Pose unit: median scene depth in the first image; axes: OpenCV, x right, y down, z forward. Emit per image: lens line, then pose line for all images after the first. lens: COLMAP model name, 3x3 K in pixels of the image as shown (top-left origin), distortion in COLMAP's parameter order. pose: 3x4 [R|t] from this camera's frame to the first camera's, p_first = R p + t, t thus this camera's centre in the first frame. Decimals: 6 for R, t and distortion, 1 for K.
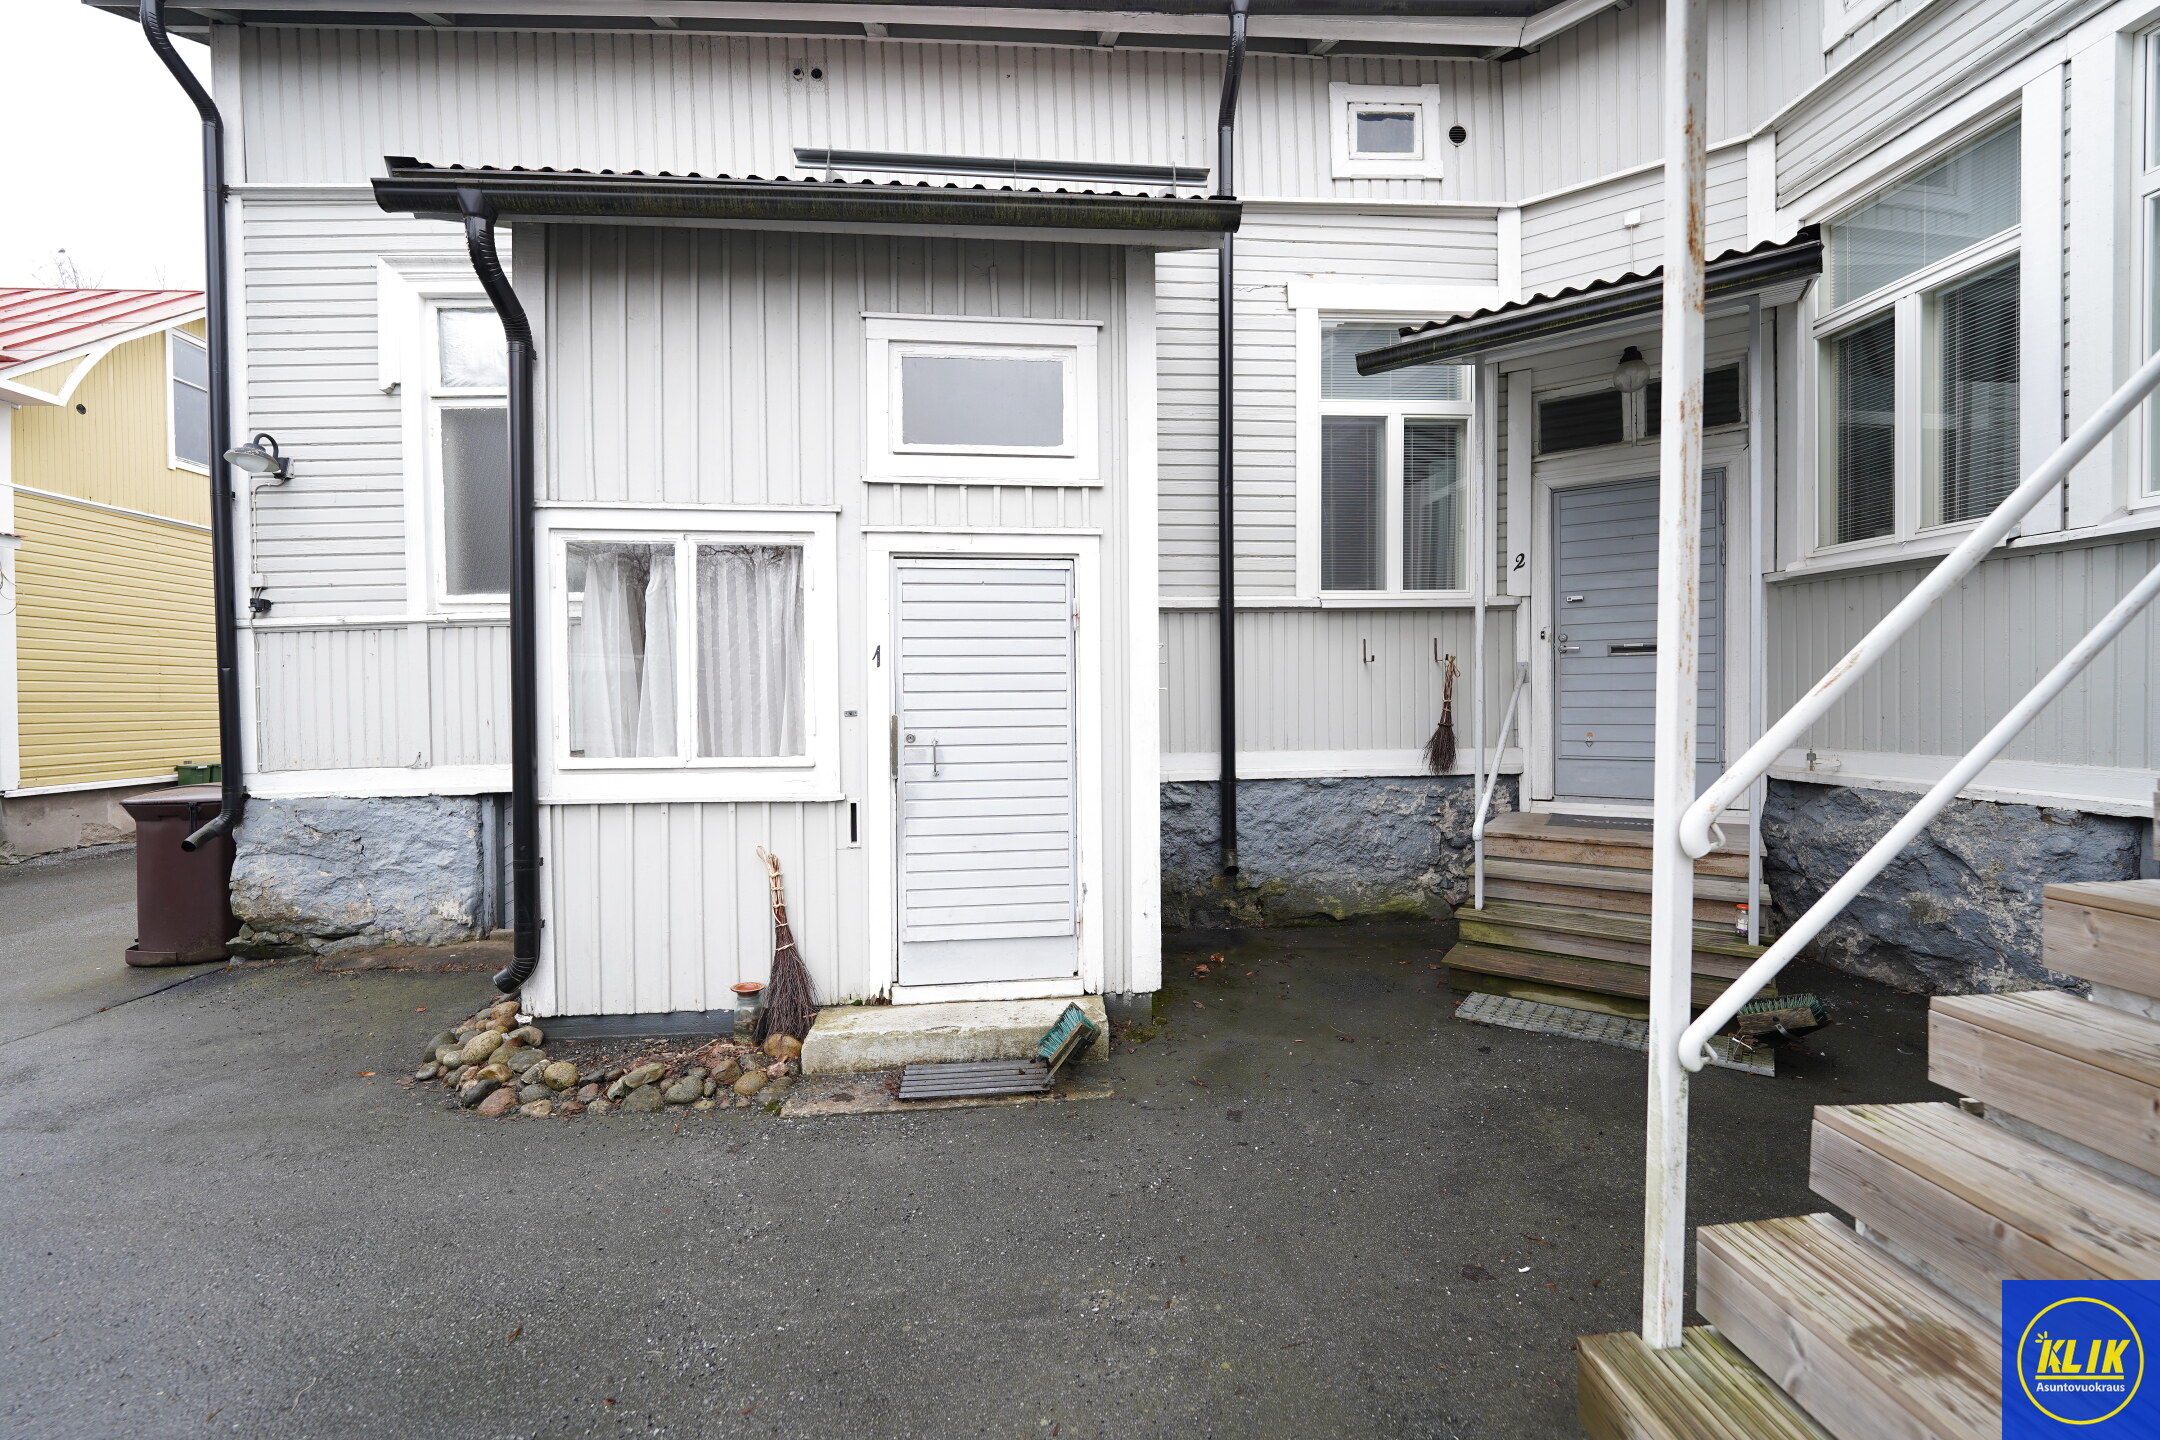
lens RADIAL K [[879.7, 0, 1080.0], [0, 879.7, 720.0], [0, 0, 1]] dist [-0.012879, 0.000138]
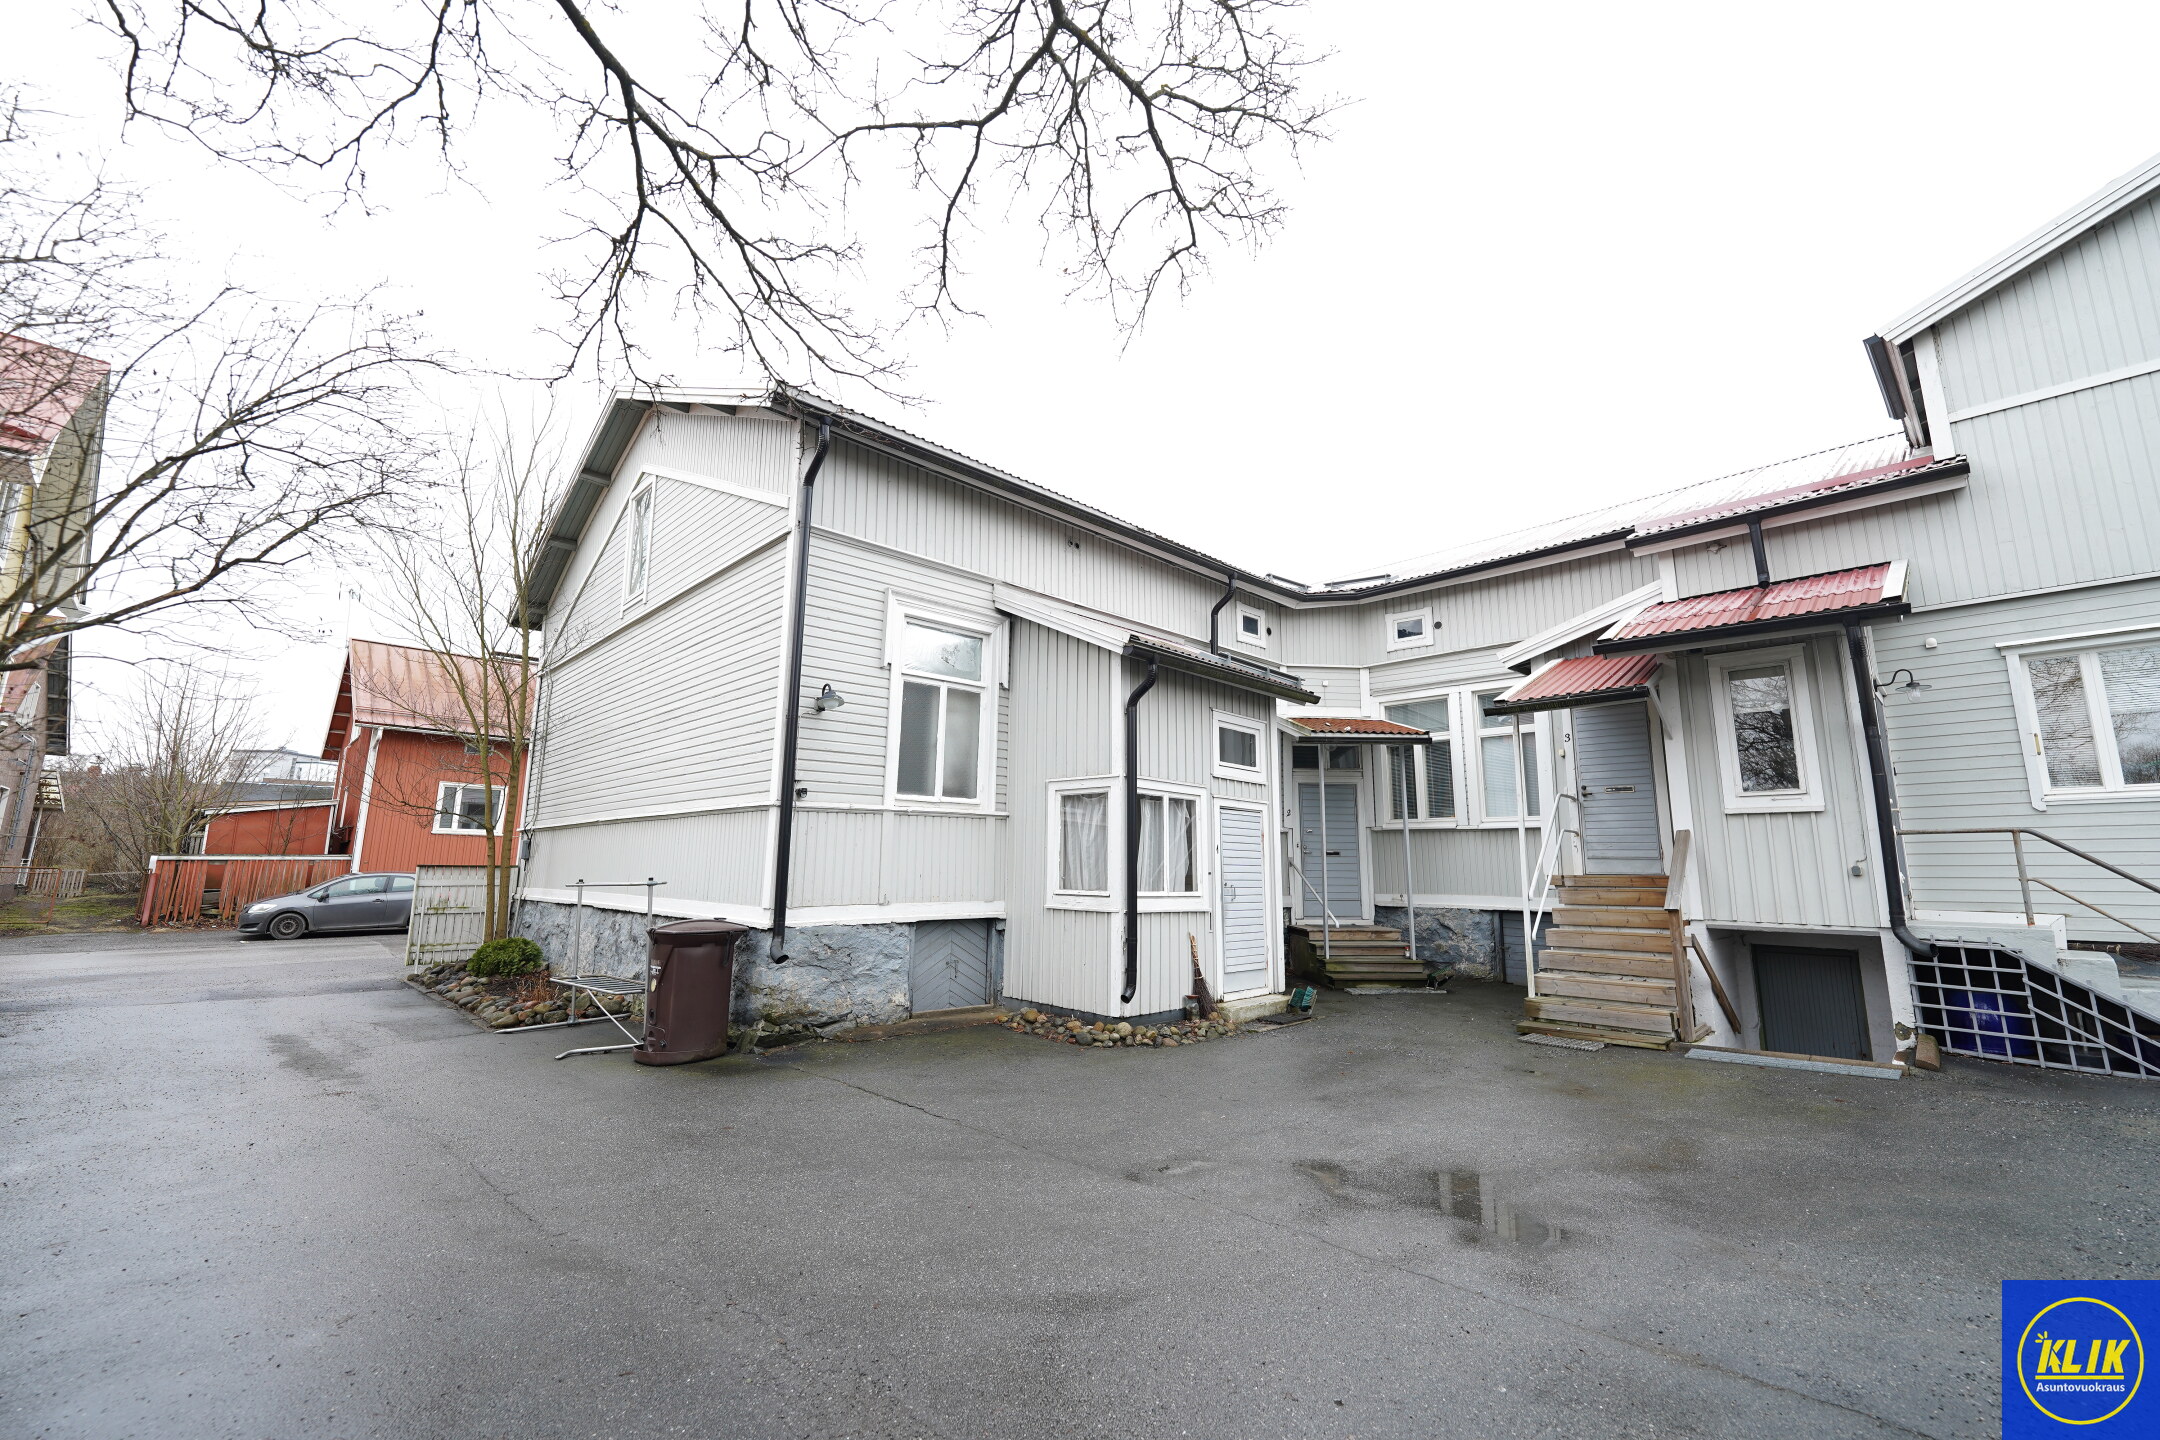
lens RADIAL K [[879.3, 0, 1080.0], [0, 879.3, 720.0], [0, 0, 1]] dist [0.000637, 0.000060]
pose [[0.760751, 0.130078, 0.635876, -1.535303], [-0.001675, 0.980101, -0.198491, 0.042933], [-0.649042, 0.149937, 0.745831, -0.438572]]
